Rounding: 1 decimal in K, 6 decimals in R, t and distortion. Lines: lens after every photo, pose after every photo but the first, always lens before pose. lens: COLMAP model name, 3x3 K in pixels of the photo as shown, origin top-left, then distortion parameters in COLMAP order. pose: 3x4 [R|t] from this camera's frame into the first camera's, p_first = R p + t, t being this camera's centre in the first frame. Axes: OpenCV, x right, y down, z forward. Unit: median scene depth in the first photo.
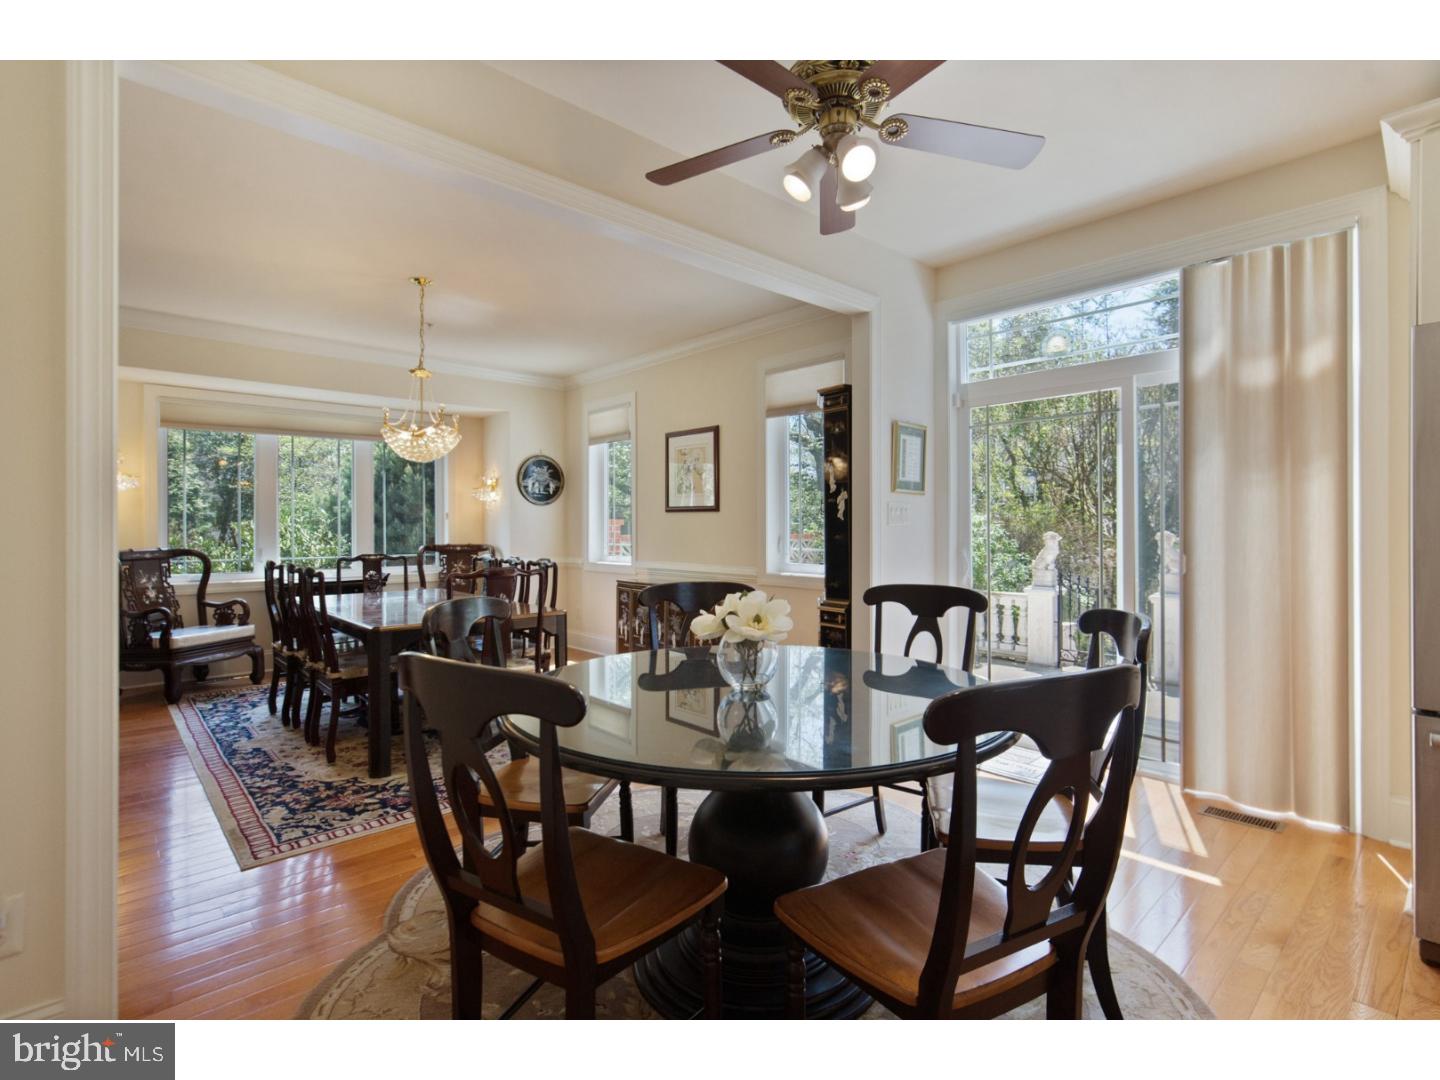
lens RADIAL K [[696.9, 0, 723.4], [0, 696.9, 530.6], [0, 0, 1]] dist [-0.001602, 0.000031]
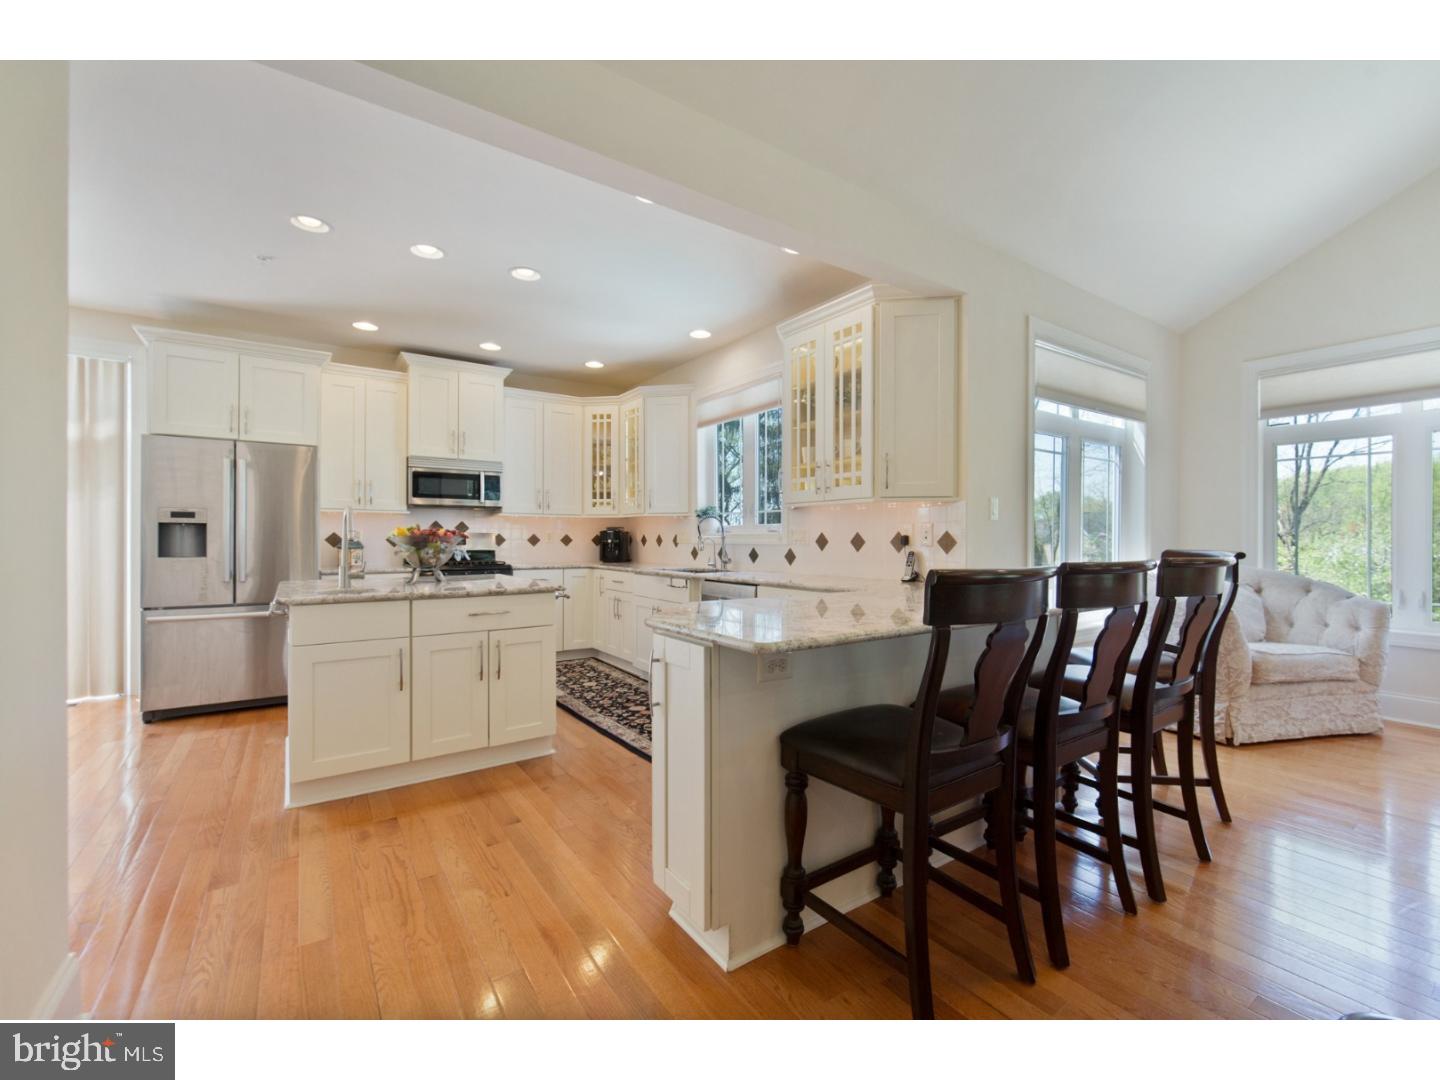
lens RADIAL K [[625.6, 0, 730.3], [0, 625.6, 536.9], [0, 0, 1]] dist [-0.000241, -0.000199]
pose [[0.123638, 0.000948, 0.992327, -0.508507], [-0.008993, 0.999960, 0.000165, 0.007766], [-0.992287, -0.008945, 0.123641, -0.748615]]
